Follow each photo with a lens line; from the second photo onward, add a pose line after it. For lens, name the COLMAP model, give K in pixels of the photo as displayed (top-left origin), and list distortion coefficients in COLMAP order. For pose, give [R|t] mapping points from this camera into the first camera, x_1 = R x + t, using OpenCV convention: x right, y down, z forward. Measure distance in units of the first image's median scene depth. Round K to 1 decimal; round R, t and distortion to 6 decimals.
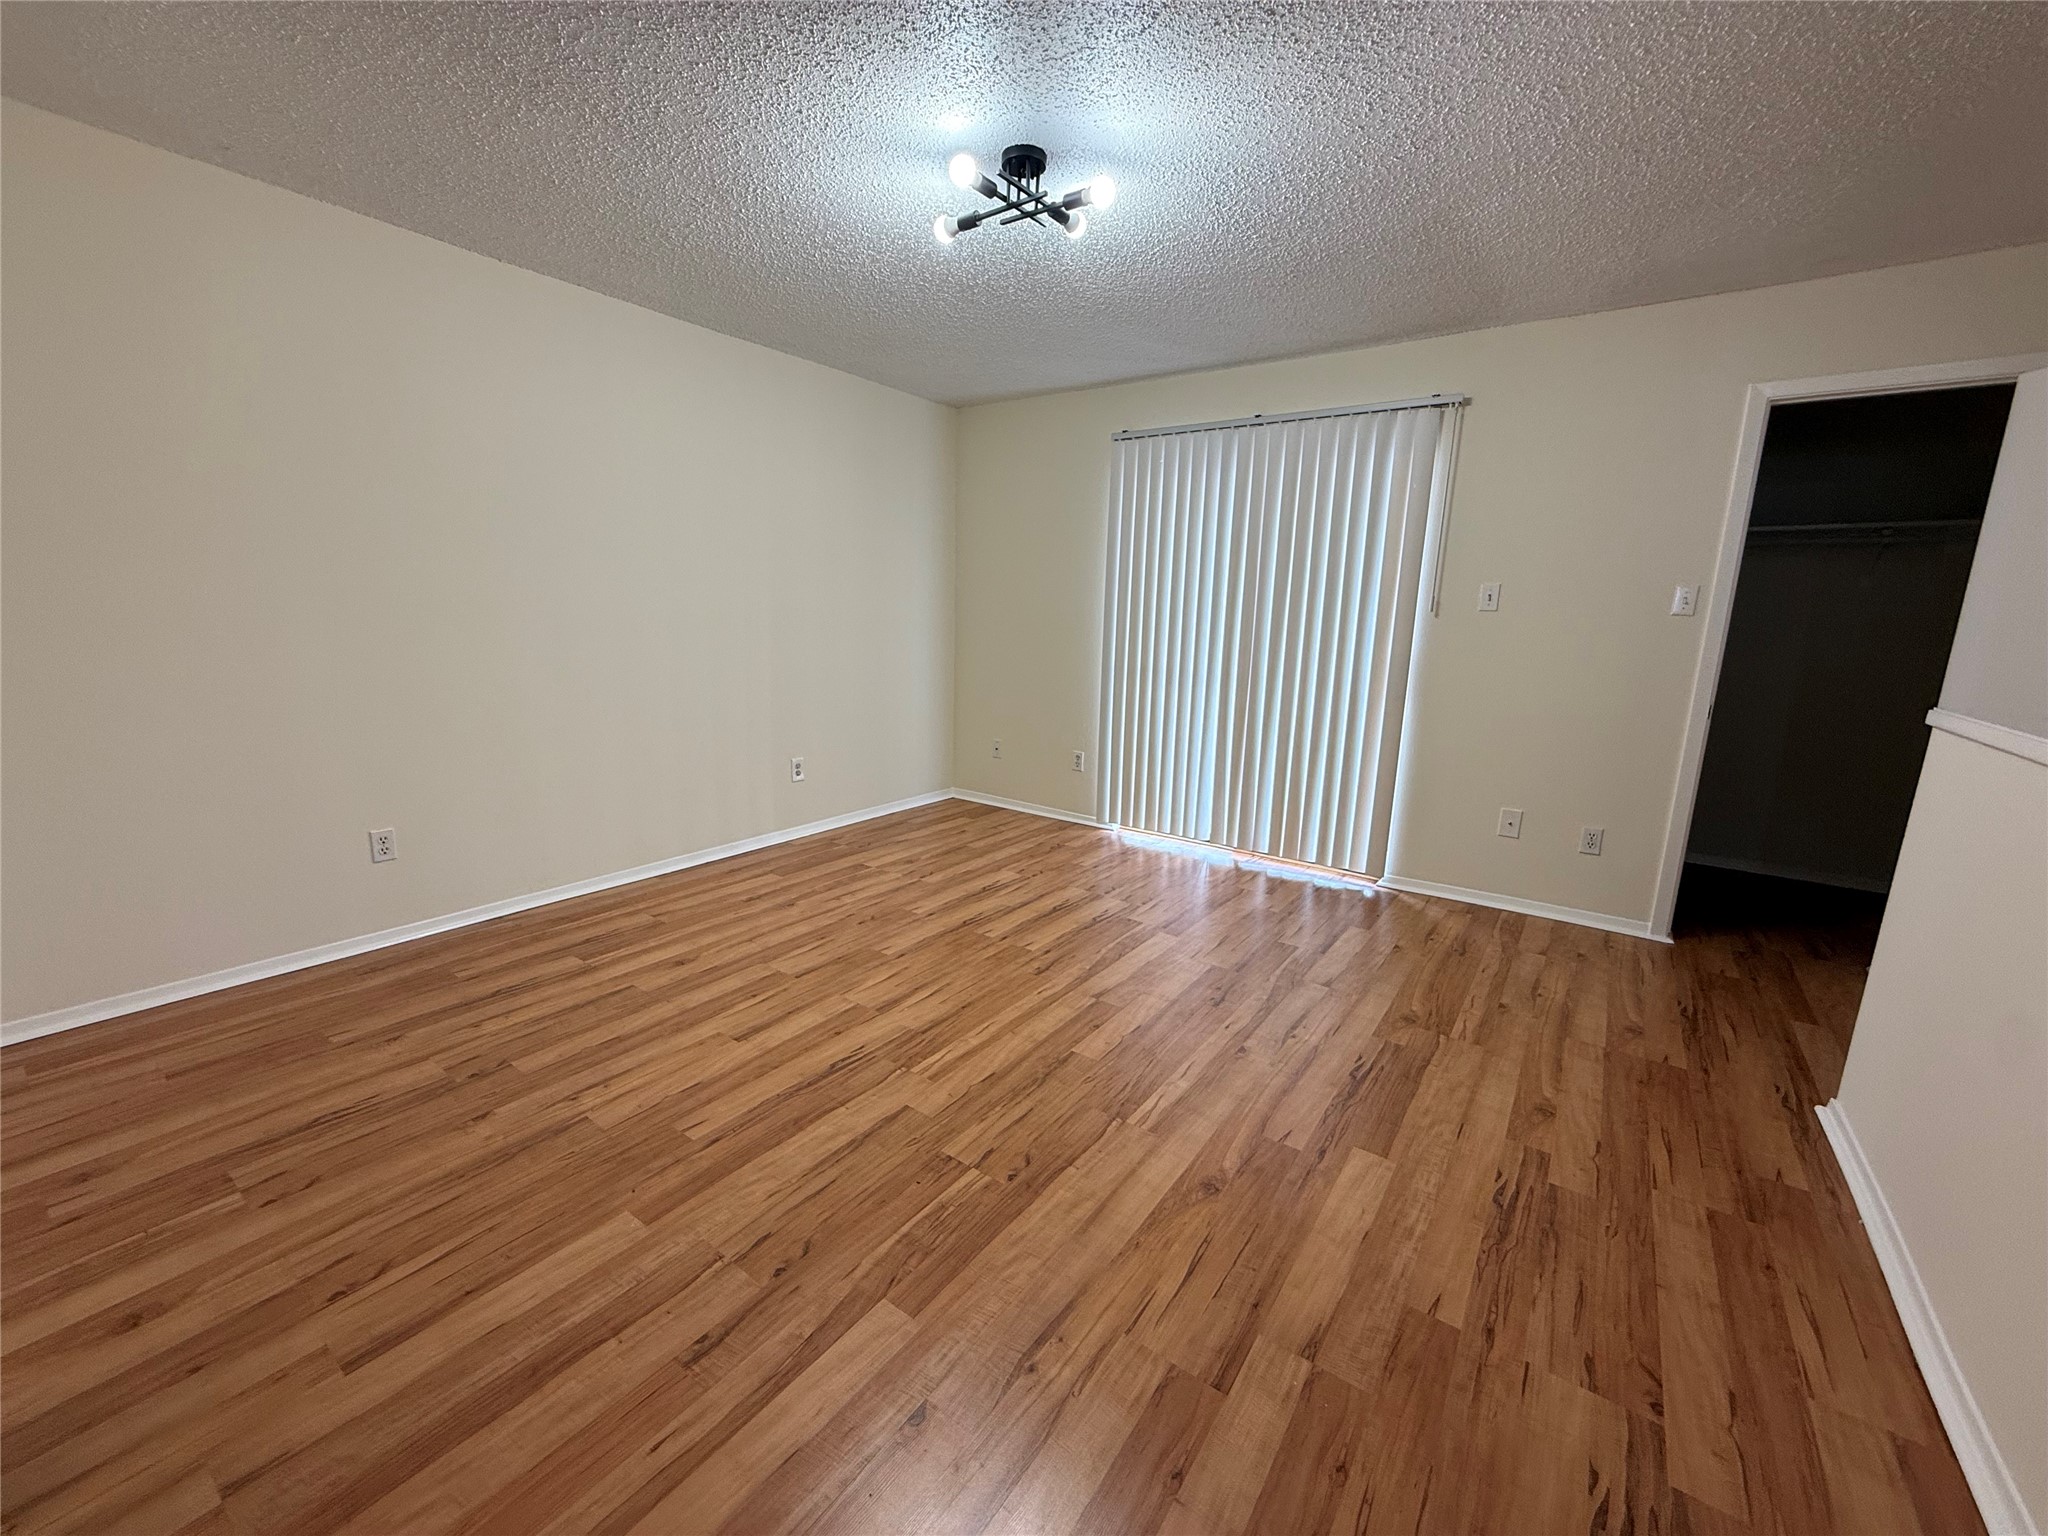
lens RADIAL K [[815.4, 0, 1023.7], [0, 815.4, 771.5], [0, 0, 1]] dist [0.002025, -0.000164]
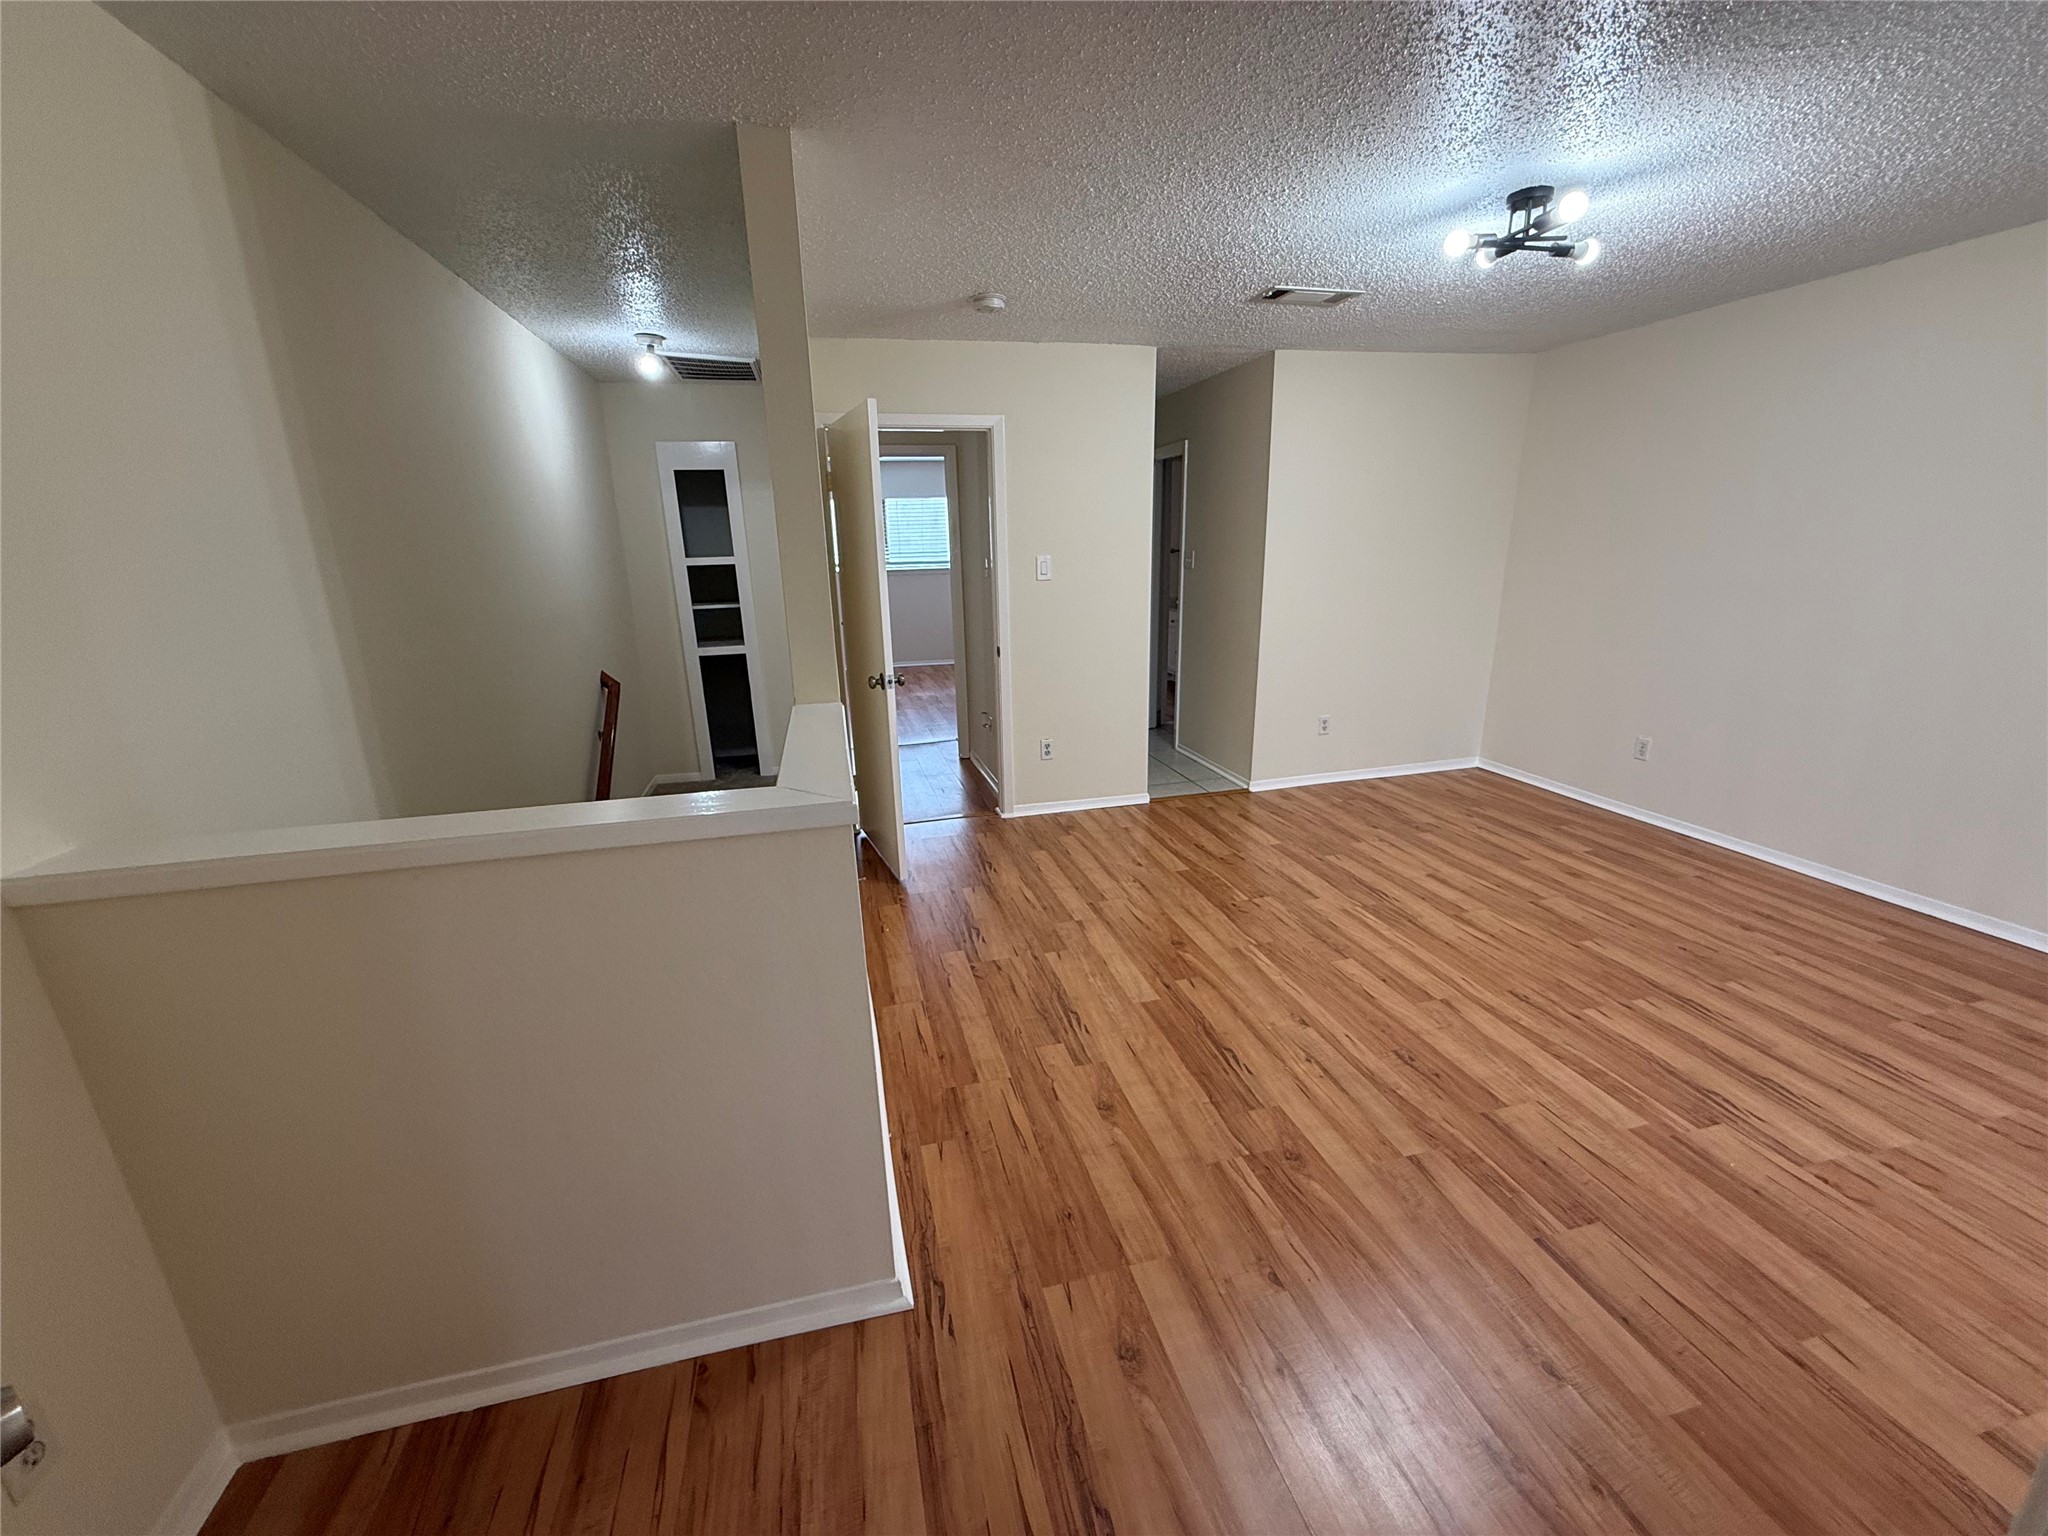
lens RADIAL K [[815.4, 0, 1020.1], [0, 815.4, 768.4], [0, 0, 1]] dist [0.002025, -0.000164]
pose [[-0.646752, 0.196841, -0.736862, 1.271455], [-0.139322, 0.919376, 0.367881, -0.323835], [0.749867, 0.340589, -0.567185, 1.241252]]
